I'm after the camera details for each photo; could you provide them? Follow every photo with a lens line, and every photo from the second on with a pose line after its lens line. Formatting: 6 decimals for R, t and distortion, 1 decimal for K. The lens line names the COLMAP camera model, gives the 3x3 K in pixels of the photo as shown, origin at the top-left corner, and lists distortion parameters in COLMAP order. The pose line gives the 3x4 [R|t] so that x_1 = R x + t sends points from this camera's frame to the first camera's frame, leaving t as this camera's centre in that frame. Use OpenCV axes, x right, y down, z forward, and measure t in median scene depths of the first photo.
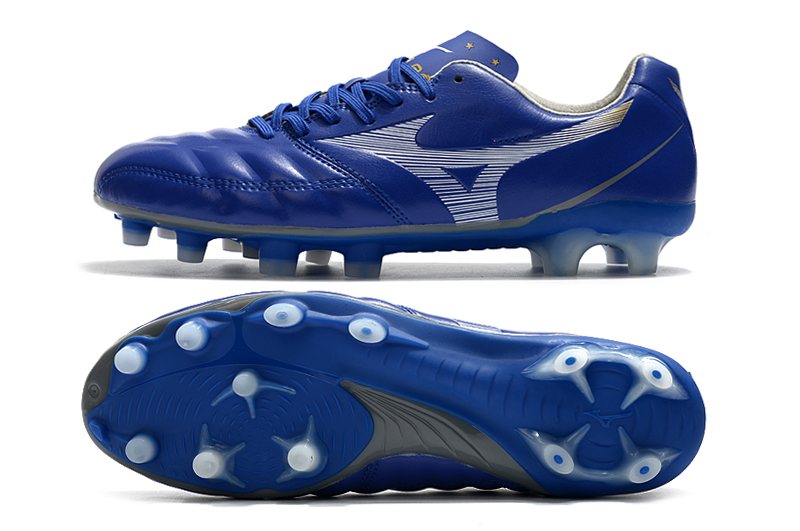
lens RADIAL K [[790.4, 0, 354.3], [0, 790.4, 211.2], [0, 0, 1]] dist [-0.000395, -0.000256]
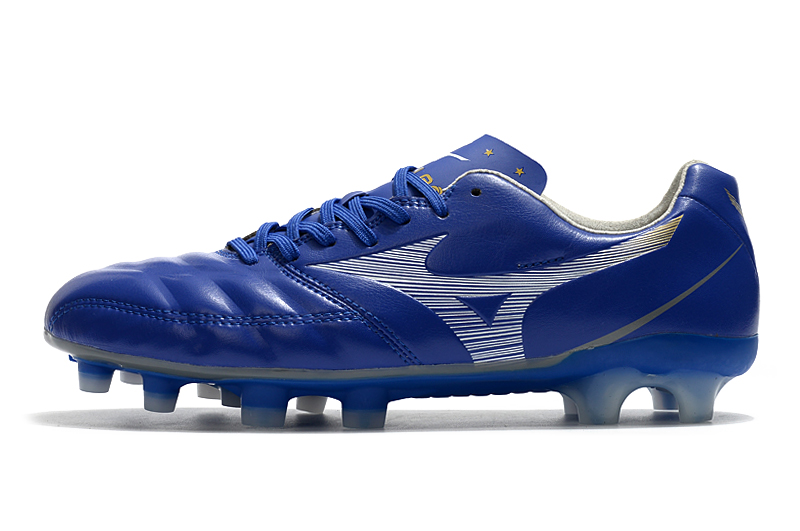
lens RADIAL K [[790.4, 0, 354.3], [0, 790.4, 211.2], [0, 0, 1]] dist [-0.000395, -0.000256]
pose [[0.999968, -0.007720, 0.002119, 0.000209], [0.007959, 0.987214, -0.159204, -0.012220], [-0.000862, 0.159216, 0.987243, 0.152338]]
